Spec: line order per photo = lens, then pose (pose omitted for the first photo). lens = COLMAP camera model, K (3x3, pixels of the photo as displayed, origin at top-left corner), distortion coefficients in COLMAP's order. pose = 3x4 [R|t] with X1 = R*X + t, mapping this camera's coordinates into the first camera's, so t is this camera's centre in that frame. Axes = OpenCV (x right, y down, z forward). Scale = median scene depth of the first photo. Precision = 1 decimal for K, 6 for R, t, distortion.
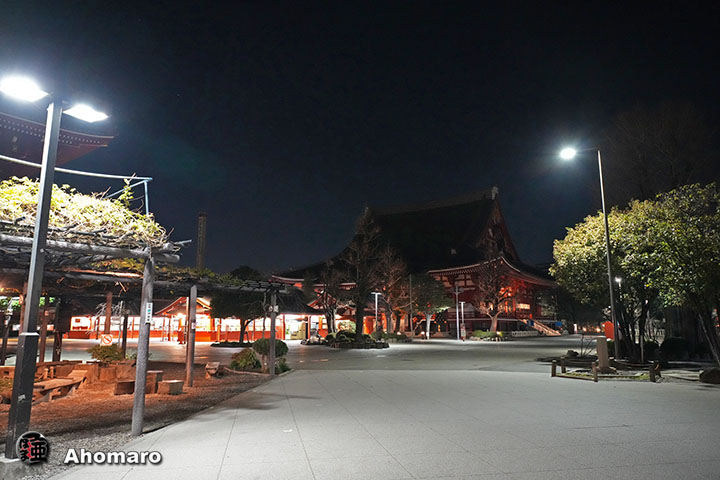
lens RADIAL K [[523.1, 0, 360.0], [0, 523.1, 240.0], [0, 0, 1]] dist [-0.001693, -0.000322]
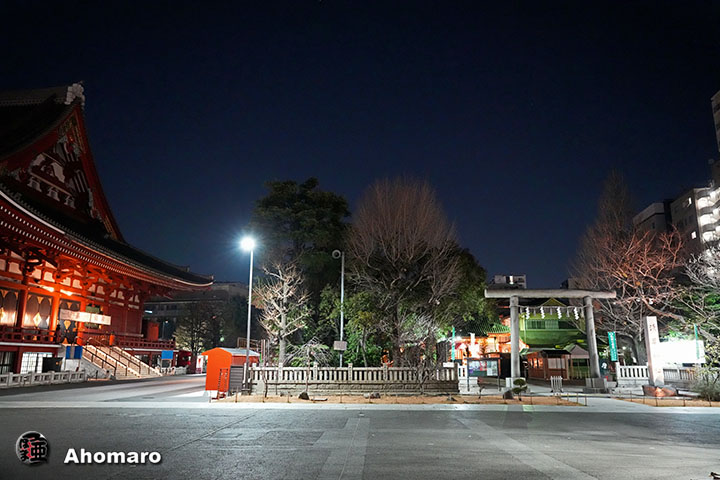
lens RADIAL K [[581.4, 0, 360.0], [0, 581.4, 240.0], [0, 0, 1]] dist [-0.000729, -0.000398]
pose [[0.838469, 0.114478, 0.532789, 0.205244], [-0.099730, 0.993409, -0.056501, 0.054525], [-0.535746, -0.005761, 0.844360, 0.371679]]
